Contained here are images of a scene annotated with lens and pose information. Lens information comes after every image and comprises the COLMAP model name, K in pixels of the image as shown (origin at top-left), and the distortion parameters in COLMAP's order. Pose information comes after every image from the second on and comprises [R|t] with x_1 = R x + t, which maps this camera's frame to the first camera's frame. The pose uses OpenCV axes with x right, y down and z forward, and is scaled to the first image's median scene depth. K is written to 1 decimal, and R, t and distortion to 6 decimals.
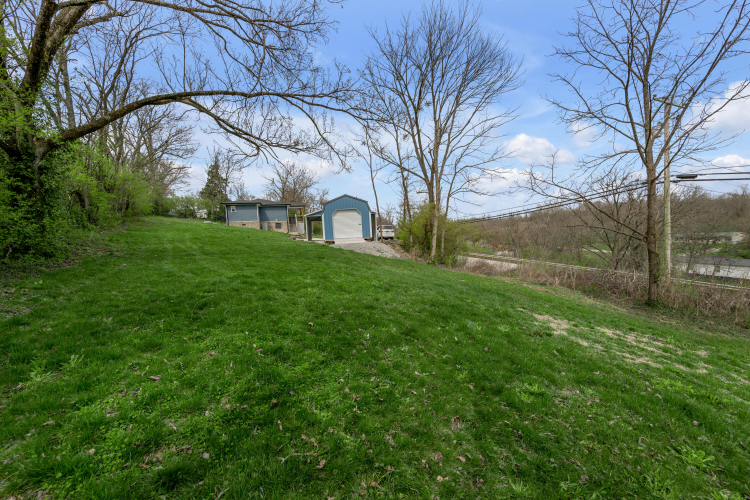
lens RADIAL K [[299.7, 0, 376.0], [0, 299.7, 246.9], [0, 0, 1]] dist [-0.002471, -0.000111]
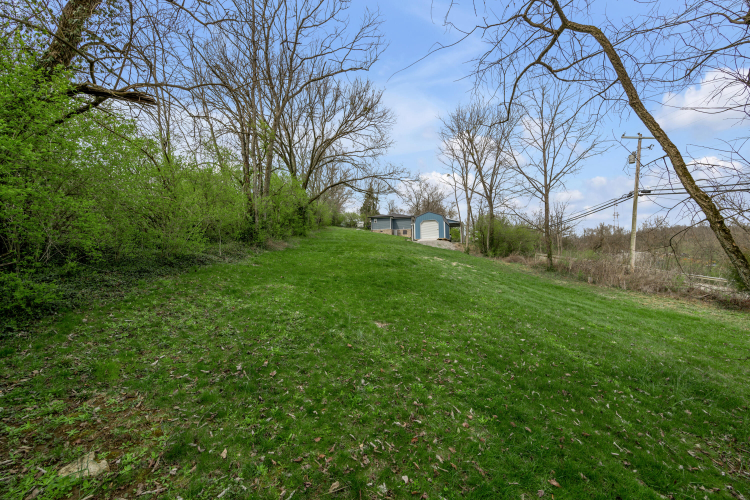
lens RADIAL K [[299.7, 0, 376.0], [0, 299.7, 246.9], [0, 0, 1]] dist [-0.002471, -0.000111]
pose [[0.880206, 0.022403, -0.474063, 0.225250], [-0.037896, 0.999014, -0.023150, 0.035775], [0.473076, 0.038342, 0.880187, -0.292156]]
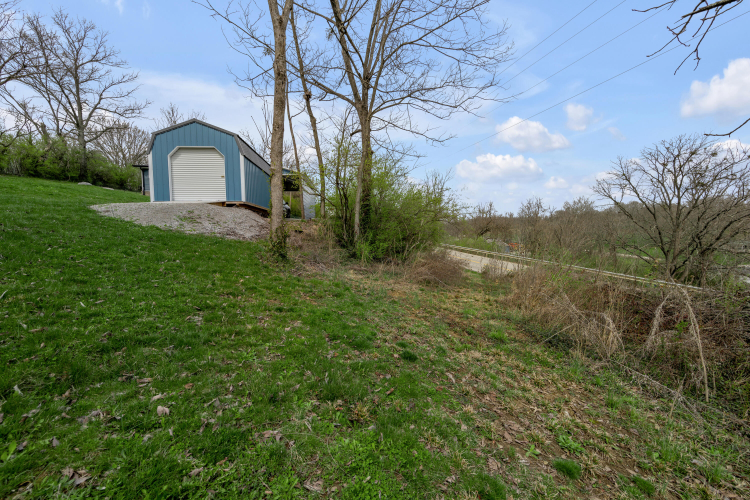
lens RADIAL K [[299.7, 0, 376.0], [0, 299.7, 246.9], [0, 0, 1]] dist [-0.002471, -0.000111]
pose [[0.996693, 0.054880, -0.059933, 0.147664], [-0.053731, 0.998343, 0.020619, 0.015957], [0.060965, -0.017330, 0.997989, 0.254710]]
